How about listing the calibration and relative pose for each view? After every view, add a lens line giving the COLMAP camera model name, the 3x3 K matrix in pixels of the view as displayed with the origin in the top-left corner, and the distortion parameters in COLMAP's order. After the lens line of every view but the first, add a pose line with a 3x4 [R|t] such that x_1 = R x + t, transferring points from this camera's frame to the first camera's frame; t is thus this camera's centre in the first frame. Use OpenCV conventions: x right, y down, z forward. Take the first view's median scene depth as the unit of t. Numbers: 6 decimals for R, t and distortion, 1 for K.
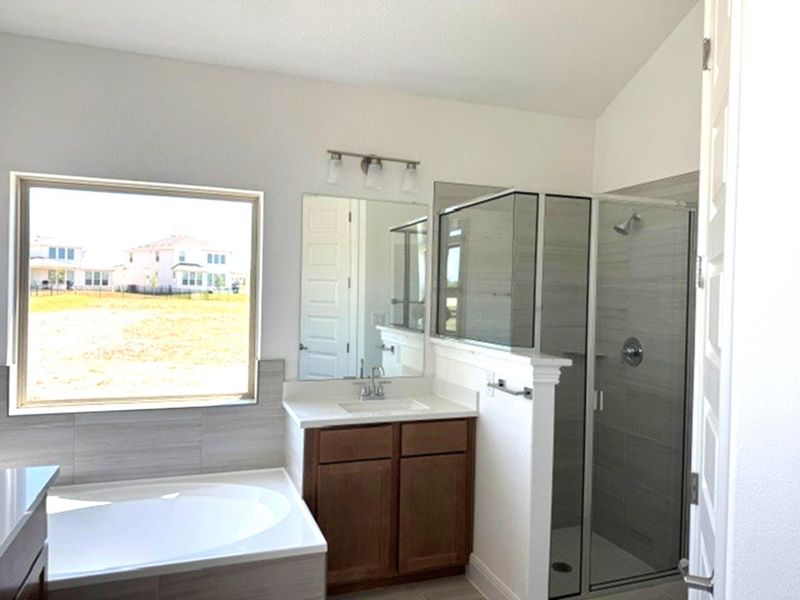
lens RADIAL K [[559.7, 0, 400.0], [0, 559.7, 300.0], [0, 0, 1]] dist [0.078272, -0.093443]
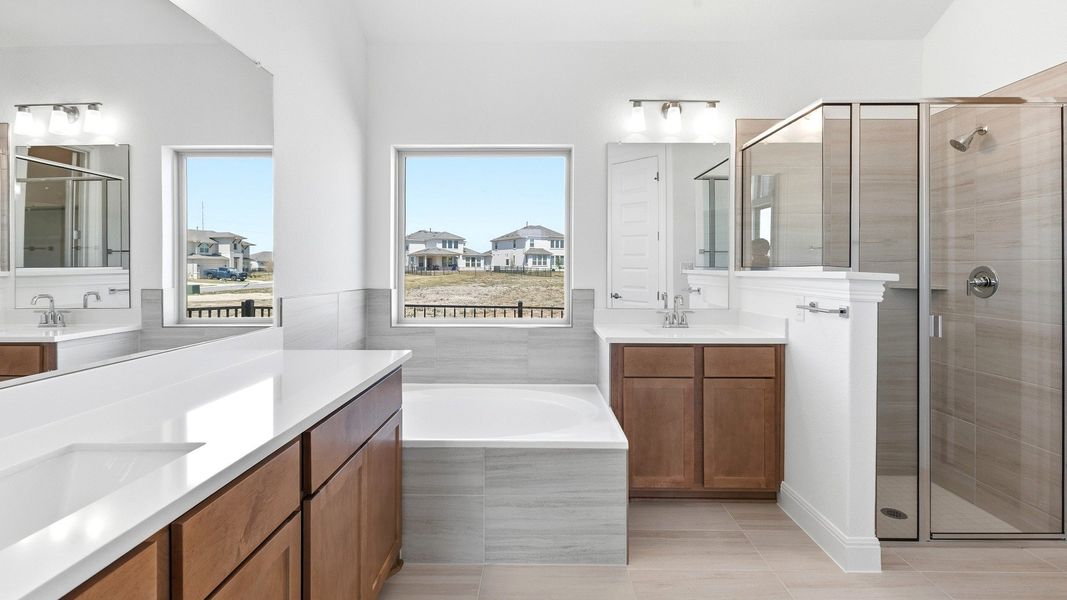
lens RADIAL K [[475.8, 0, 536.2], [0, 475.8, 269.0], [0, 0, 1]] dist [-0.000590, 0.000372]
pose [[0.935719, -0.020871, -0.352127, 0.024292], [0.015610, 0.999720, -0.017773, 0.086102], [0.352400, 0.011134, 0.935783, 0.067272]]
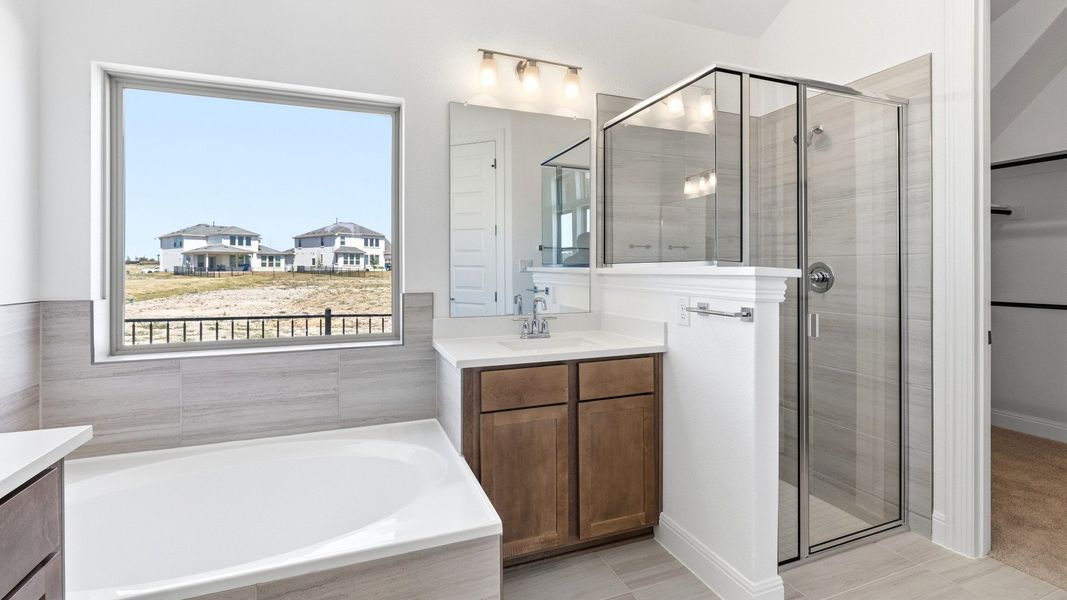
lens RADIAL K [[475.8, 0, 536.2], [0, 475.8, 269.0], [0, 0, 1]] dist [-0.000590, 0.000372]
pose [[0.999516, -0.026088, 0.016942, -0.064616], [0.026237, 0.999618, -0.008638, 0.085375], [-0.016710, 0.009078, 0.999819, 0.290683]]
